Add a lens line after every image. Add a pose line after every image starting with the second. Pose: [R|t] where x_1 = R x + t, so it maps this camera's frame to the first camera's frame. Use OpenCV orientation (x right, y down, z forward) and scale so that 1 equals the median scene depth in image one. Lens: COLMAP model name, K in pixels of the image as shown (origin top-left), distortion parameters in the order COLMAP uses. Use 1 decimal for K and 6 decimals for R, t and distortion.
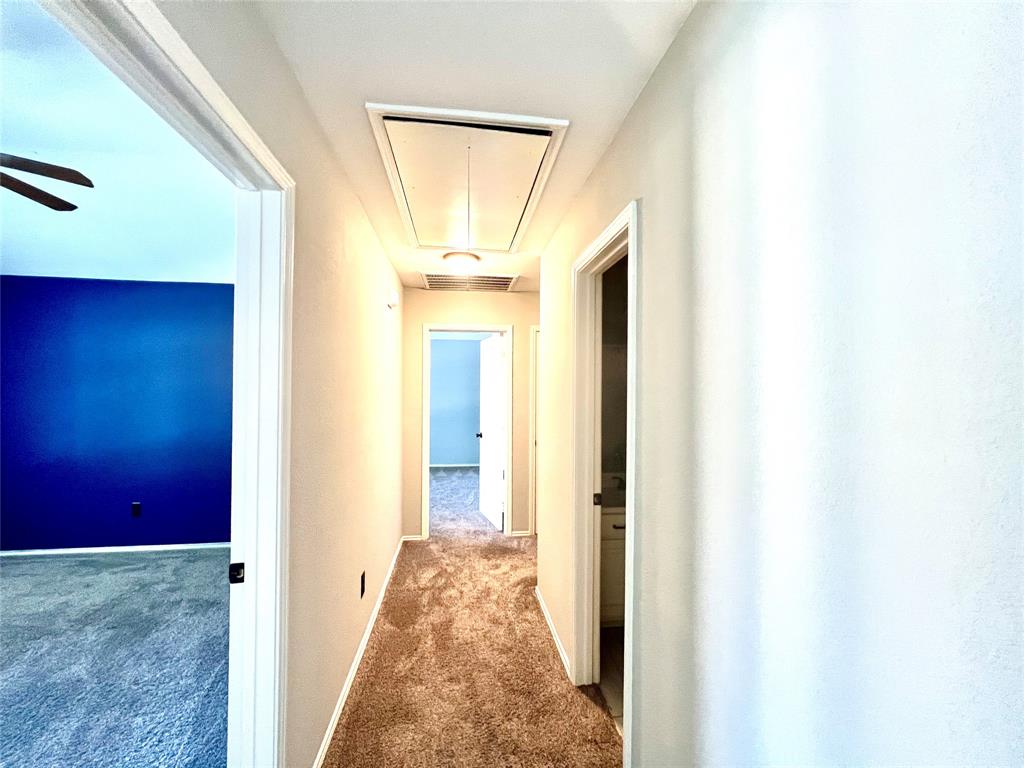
lens RADIAL K [[414.2, 0, 511.5], [0, 414.2, 384.6], [0, 0, 1]] dist [-0.001752, -0.000333]
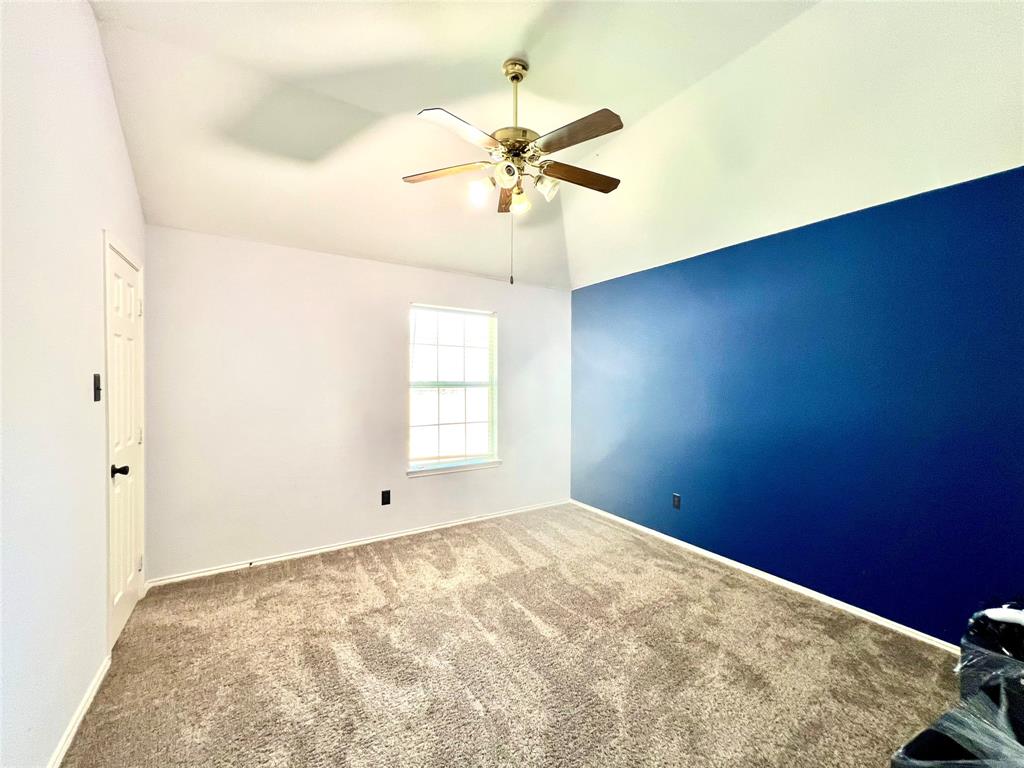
lens RADIAL K [[414.2, 0, 511.0], [0, 414.2, 381.7], [0, 0, 1]] dist [-0.001752, -0.000333]
pose [[0.422955, 0.002890, -0.906146, -0.228437], [0.007239, 0.999952, 0.006568, 0.013733], [0.906122, -0.009338, 0.422914, 0.282499]]
